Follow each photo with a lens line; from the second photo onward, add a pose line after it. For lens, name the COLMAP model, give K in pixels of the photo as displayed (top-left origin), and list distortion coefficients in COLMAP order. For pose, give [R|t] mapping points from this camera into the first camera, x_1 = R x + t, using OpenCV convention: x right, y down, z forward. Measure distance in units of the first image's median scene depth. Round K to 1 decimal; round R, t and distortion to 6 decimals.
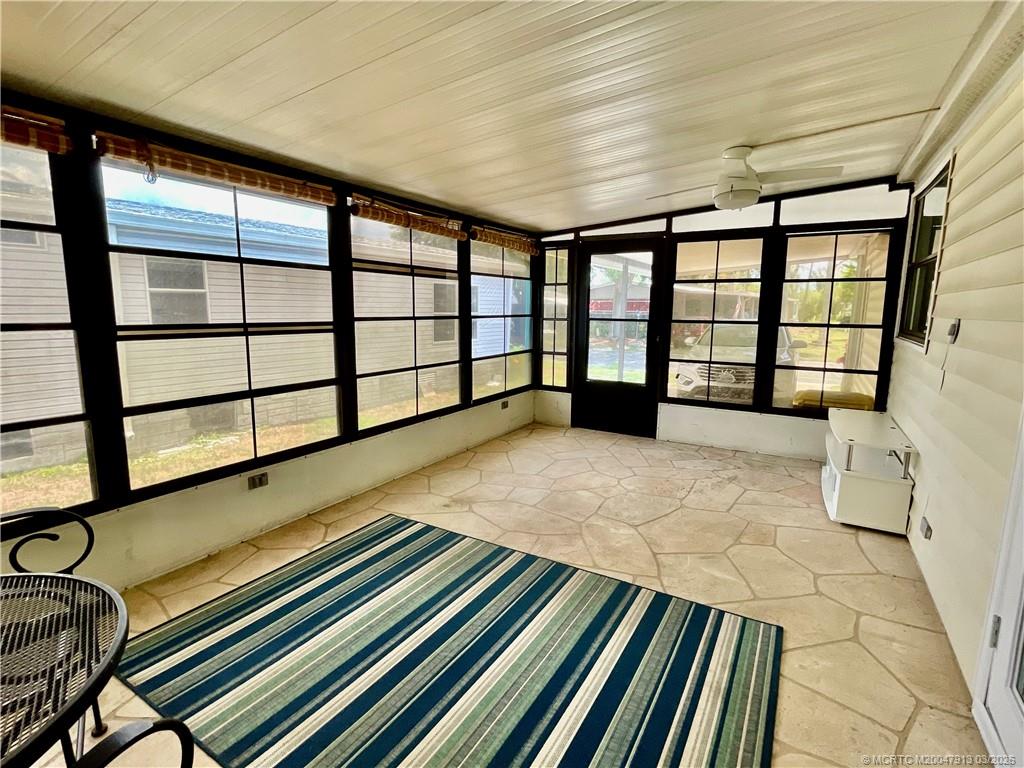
lens RADIAL K [[498.3, 0, 508.1], [0, 498.3, 382.7], [0, 0, 1]] dist [-0.000671, 0.000210]
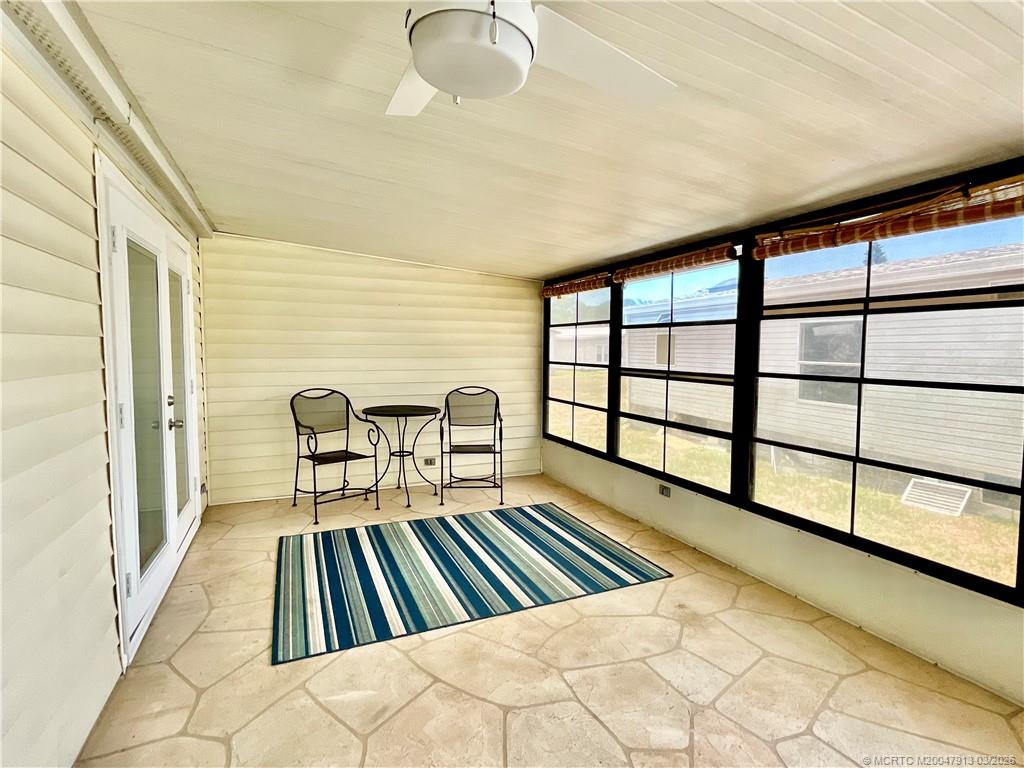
lens RADIAL K [[498.3, 0, 508.1], [0, 498.3, 382.7], [0, 0, 1]] dist [-0.000671, 0.000210]
pose [[-0.574660, 0.043297, -0.817246, 0.760291], [-0.131938, 0.980636, 0.144728, -0.207848], [0.807687, 0.190996, -0.557820, 1.298178]]
